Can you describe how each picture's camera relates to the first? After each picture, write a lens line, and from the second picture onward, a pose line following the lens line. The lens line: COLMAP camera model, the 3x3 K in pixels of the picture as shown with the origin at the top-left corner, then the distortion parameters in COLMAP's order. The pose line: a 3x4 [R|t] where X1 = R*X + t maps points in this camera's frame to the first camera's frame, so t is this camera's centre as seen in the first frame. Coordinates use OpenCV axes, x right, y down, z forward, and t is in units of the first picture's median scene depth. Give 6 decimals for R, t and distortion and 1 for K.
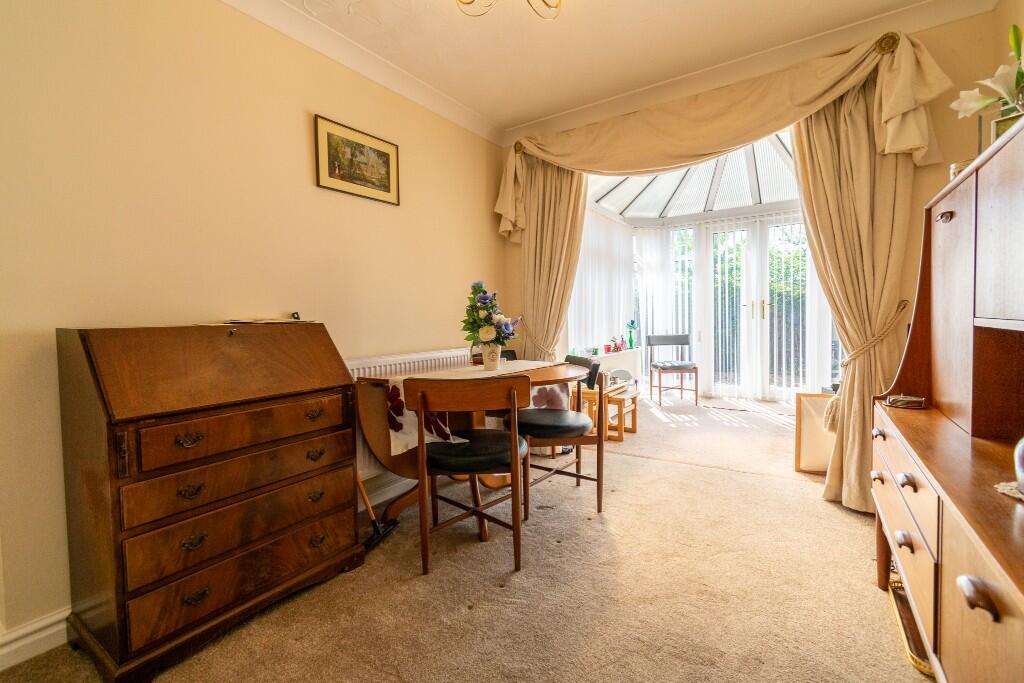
lens RADIAL K [[450.9, 0, 514.1], [0, 450.9, 337.1], [0, 0, 1]] dist [0.000955, -0.000063]
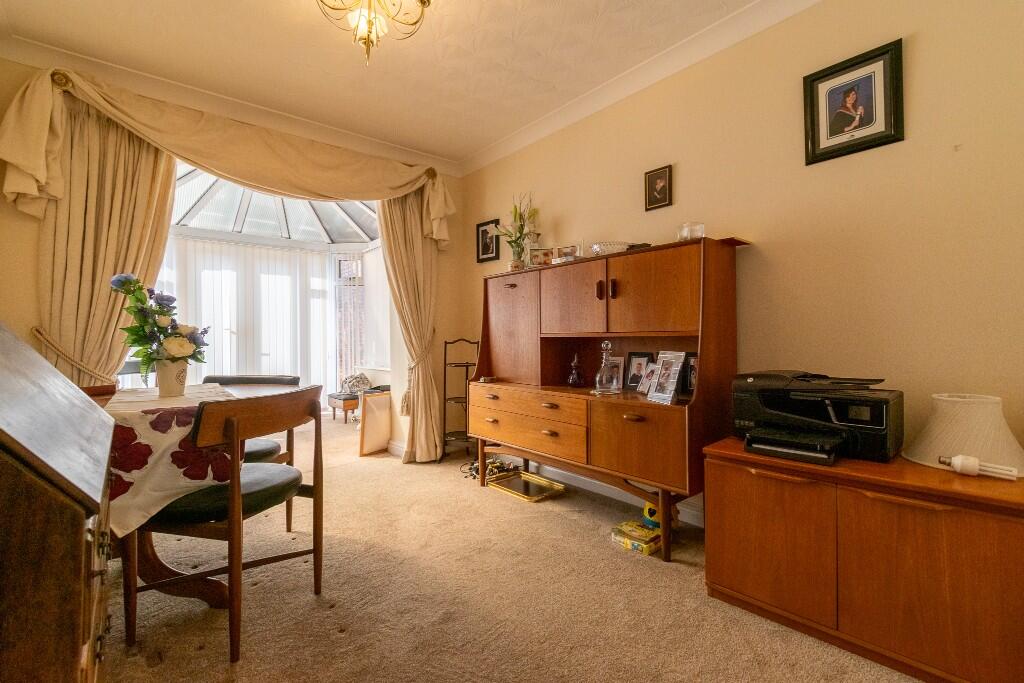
lens RADIAL K [[450.9, 0, 514.1], [0, 450.9, 337.1], [0, 0, 1]] dist [0.000955, -0.000063]
pose [[0.281587, 0.024248, 0.959229, -0.556351], [0.043132, 0.998350, -0.037898, 0.025871], [-0.958566, 0.052045, 0.280077, 0.223049]]
